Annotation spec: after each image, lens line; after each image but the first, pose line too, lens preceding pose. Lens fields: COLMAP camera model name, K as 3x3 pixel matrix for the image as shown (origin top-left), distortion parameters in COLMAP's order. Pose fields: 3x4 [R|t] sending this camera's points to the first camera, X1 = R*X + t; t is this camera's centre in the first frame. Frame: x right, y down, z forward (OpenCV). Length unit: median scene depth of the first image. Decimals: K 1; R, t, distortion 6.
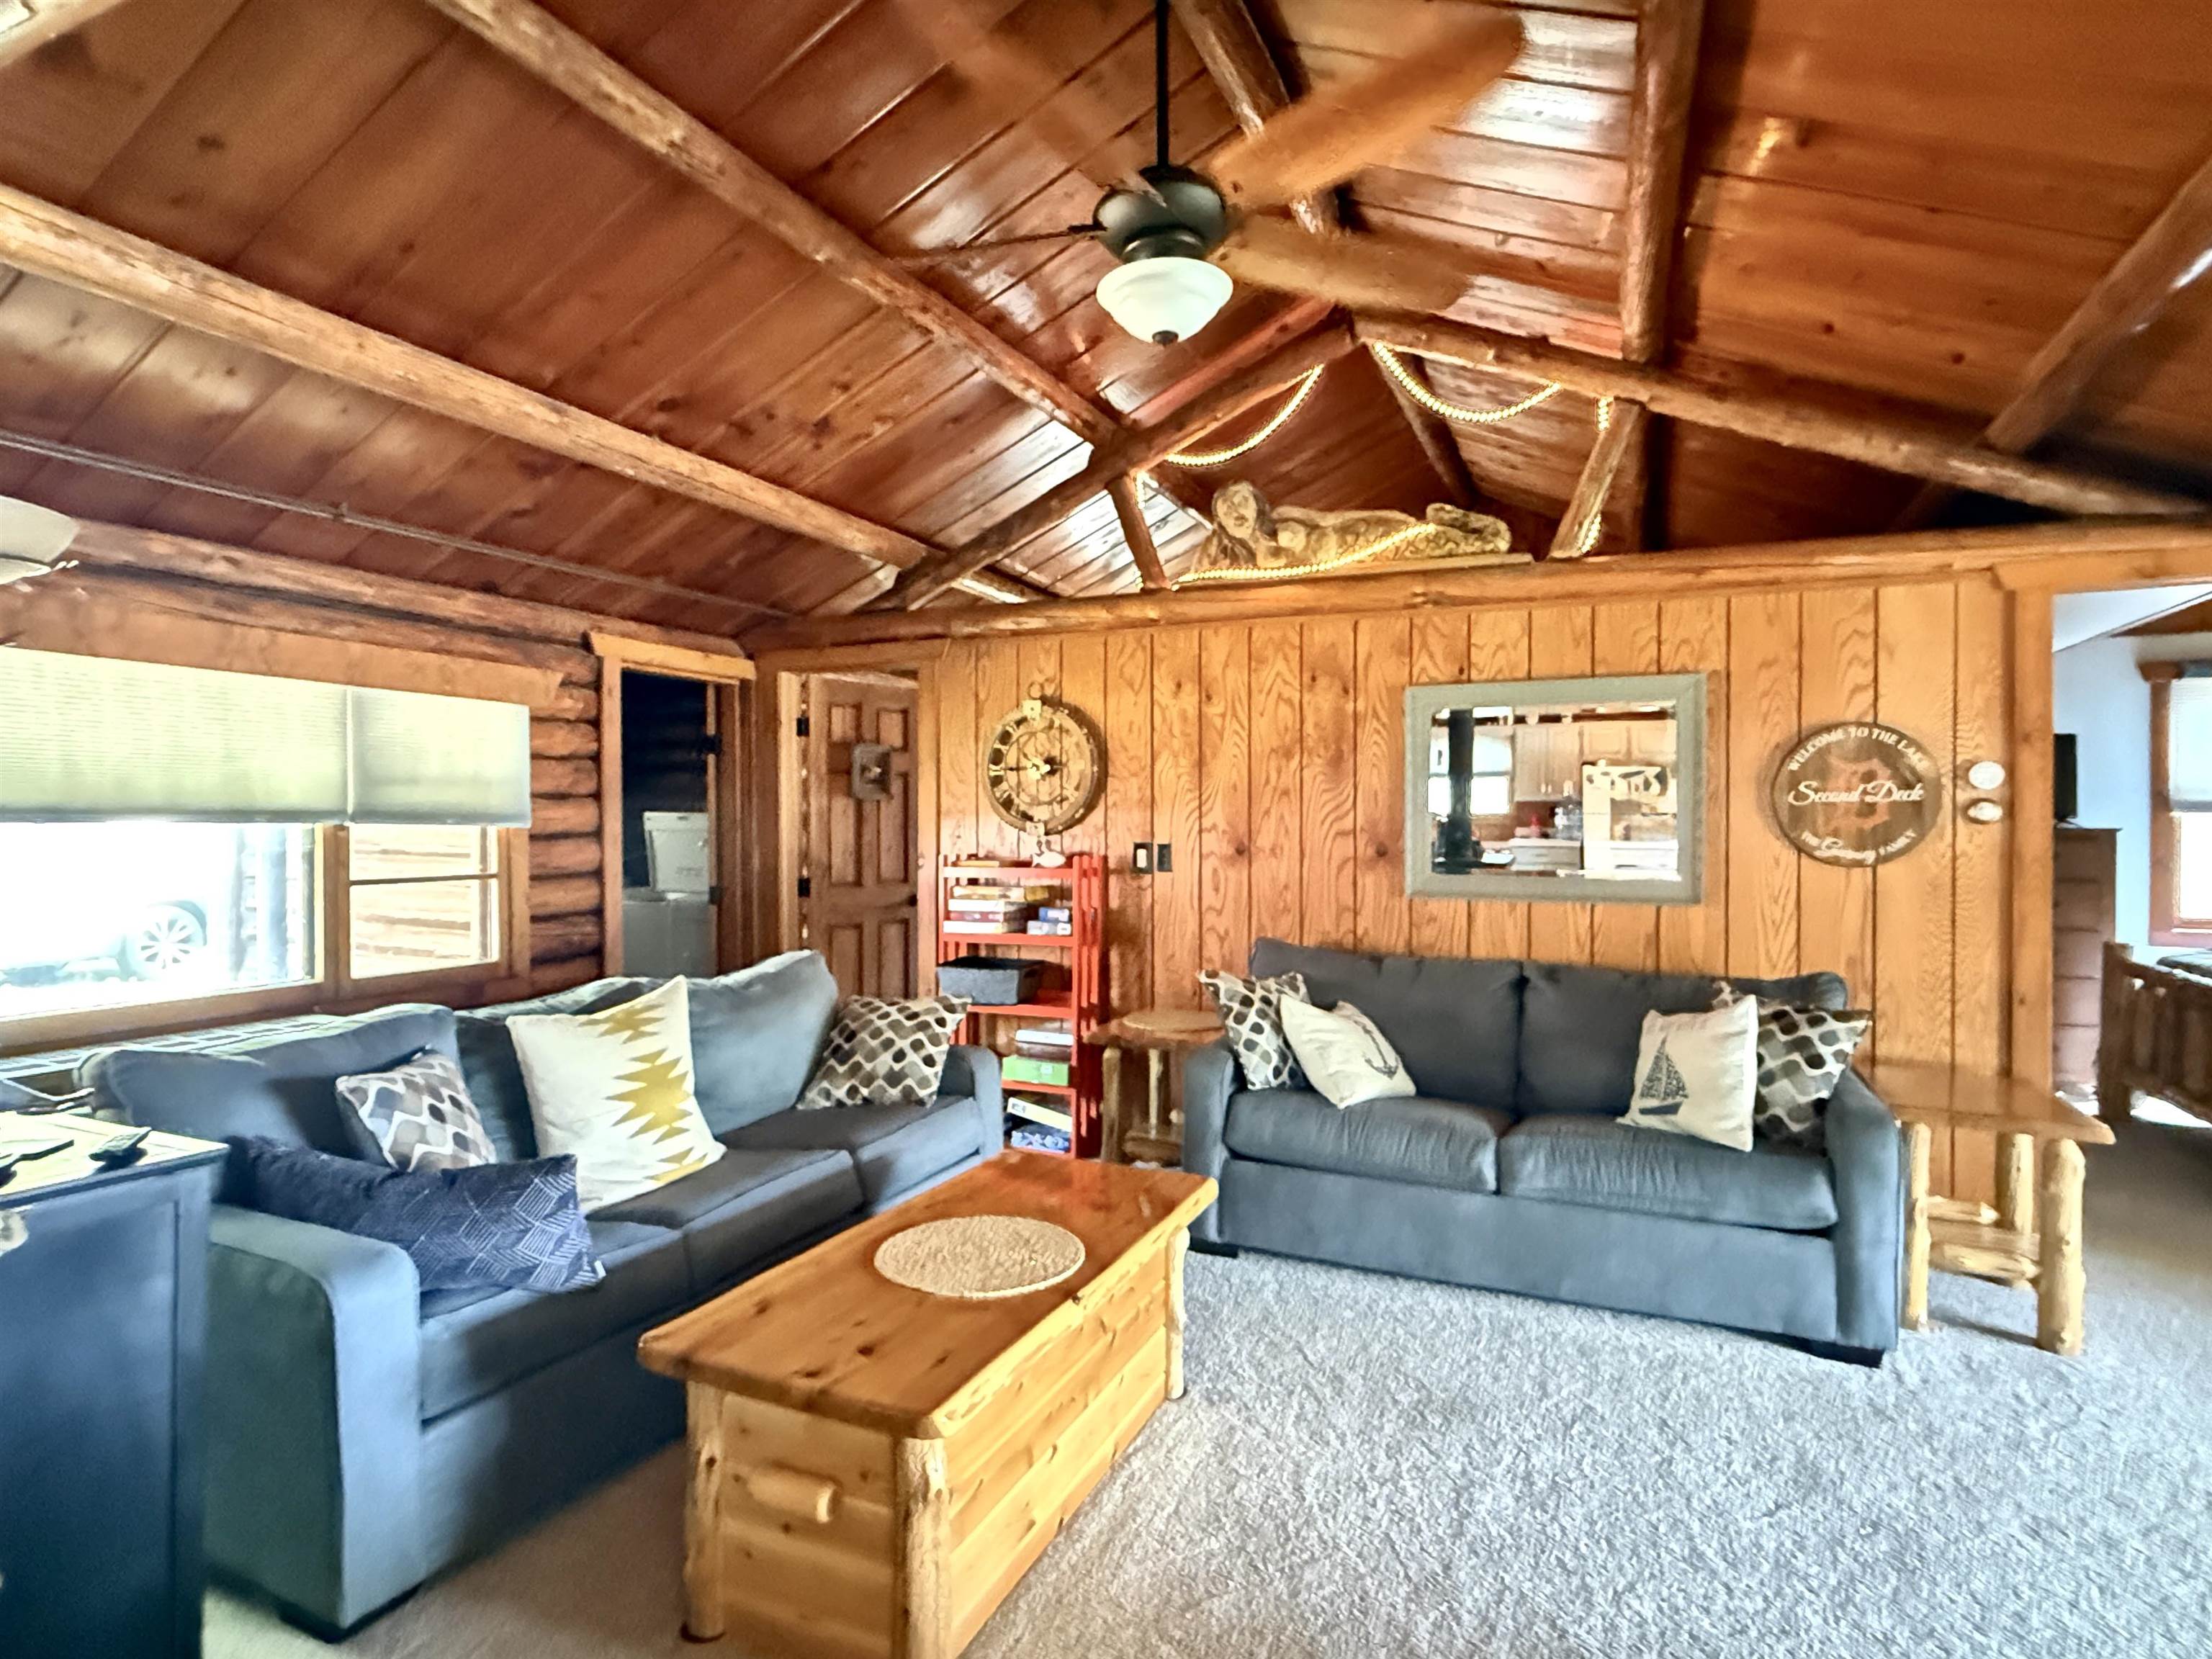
lens RADIAL K [[1140.9, 0, 1142.6], [0, 1140.9, 829.8], [0, 0, 1]] dist [0.001320, 0.000764]
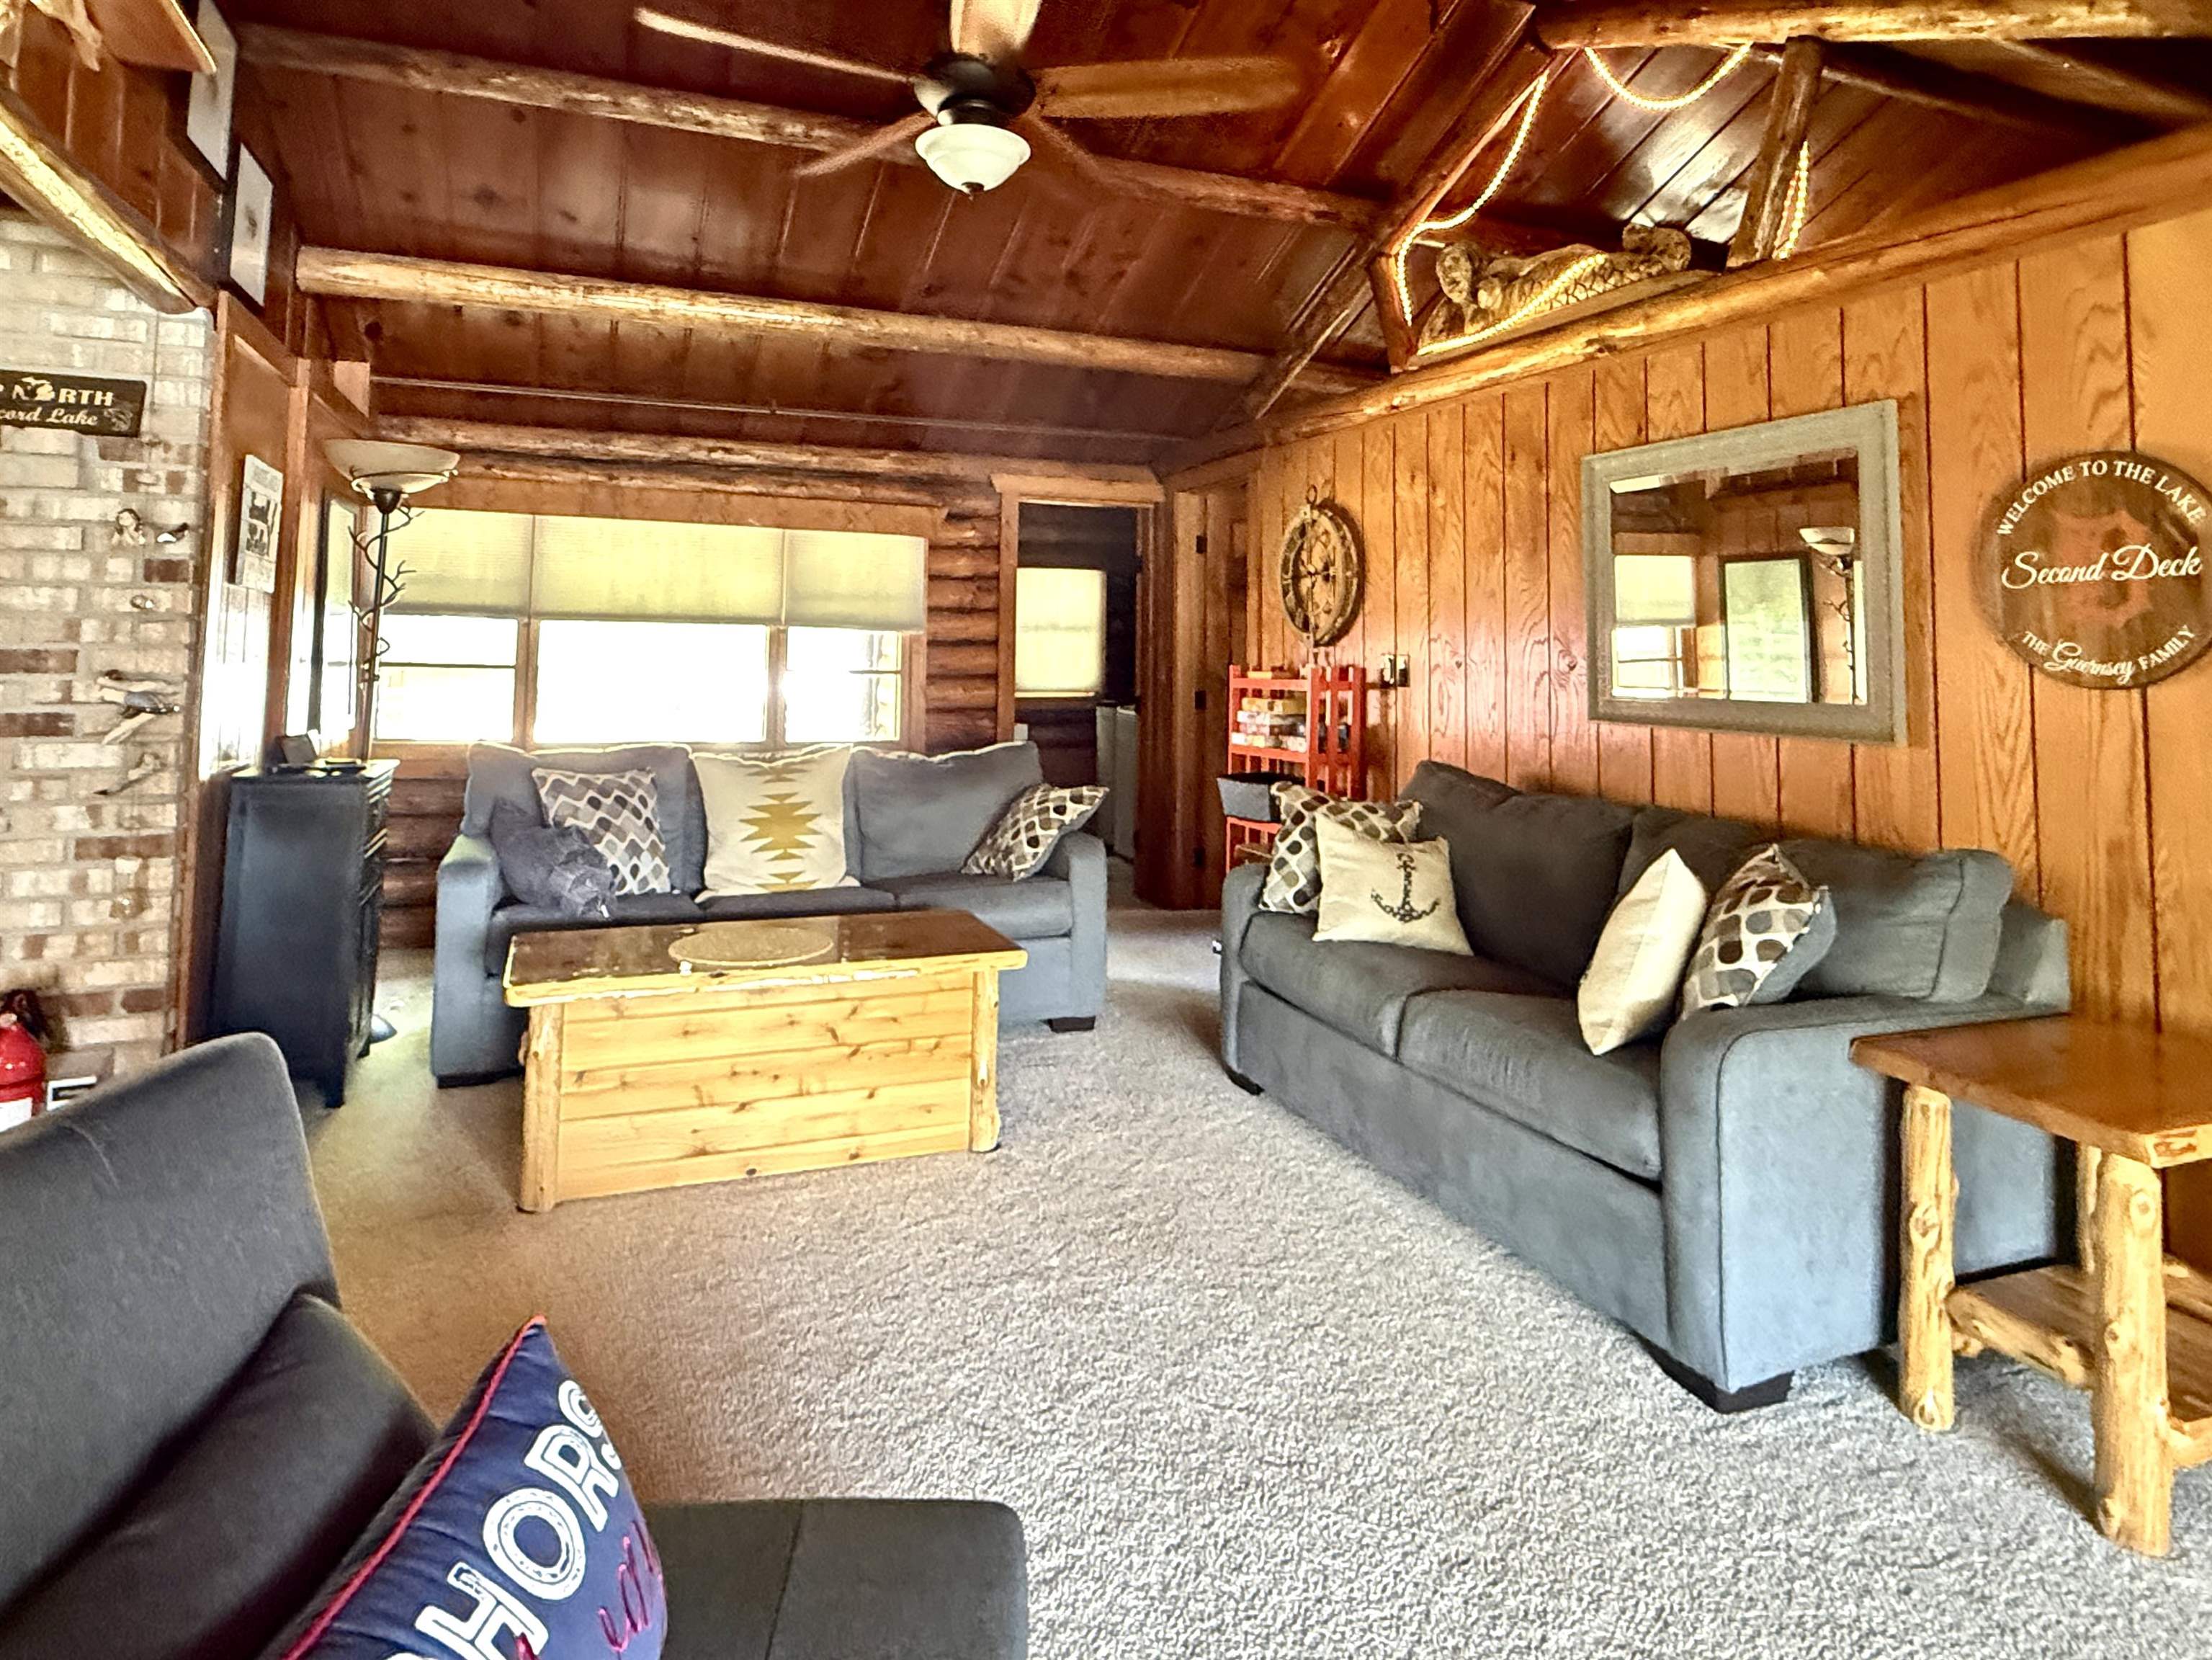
lens RADIAL K [[1327.4, 0, 1095.5], [0, 1327.4, 566.3], [0, 0, 1]] dist [0.001712, -0.001144]
pose [[0.712851, -0.035816, -0.700400, 0.713024], [-0.021768, 0.997084, -0.073143, 0.029959], [0.700977, 0.067386, 0.709993, 0.115905]]
